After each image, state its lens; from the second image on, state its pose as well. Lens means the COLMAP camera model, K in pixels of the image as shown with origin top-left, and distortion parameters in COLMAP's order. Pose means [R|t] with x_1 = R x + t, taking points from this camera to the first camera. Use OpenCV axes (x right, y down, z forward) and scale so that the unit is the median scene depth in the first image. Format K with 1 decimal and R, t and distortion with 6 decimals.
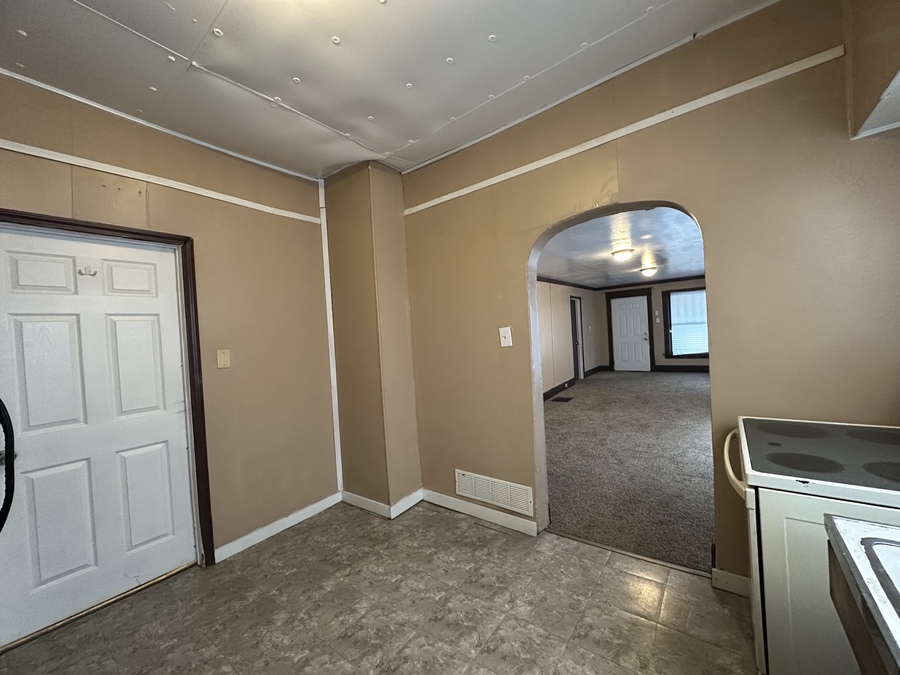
lens RADIAL K [[361.3, 0, 448.5], [0, 361.3, 337.7], [0, 0, 1]] dist [0.003055, 0.000074]
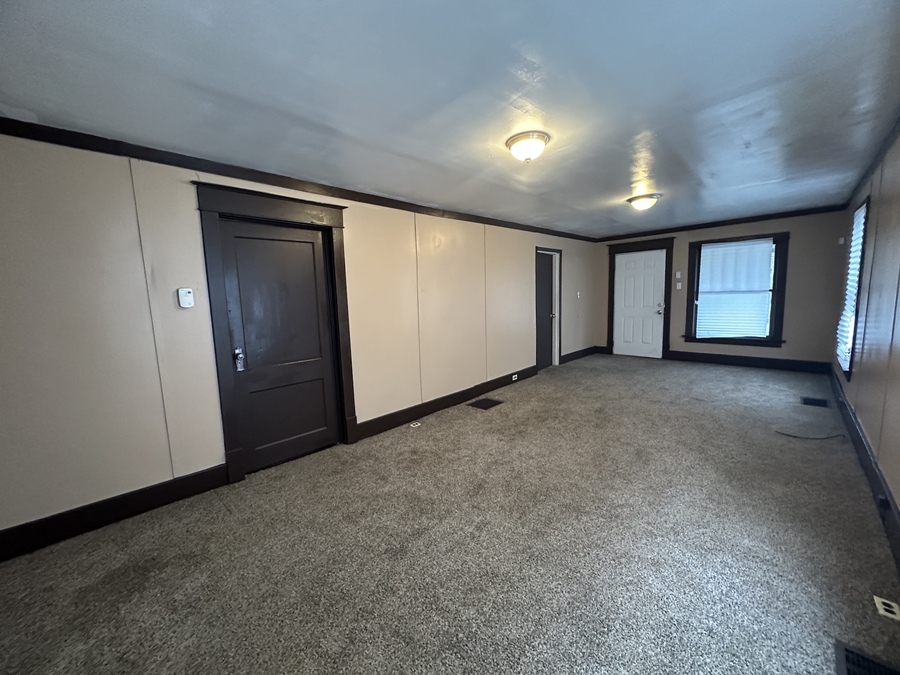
lens RADIAL K [[361.3, 0, 446.9], [0, 361.3, 338.0], [0, 0, 1]] dist [0.003055, 0.000074]
pose [[0.990978, 0.041615, -0.127399, 0.236295], [-0.027859, 0.993769, 0.107917, -0.011891], [0.131097, -0.103395, 0.985963, 0.258426]]
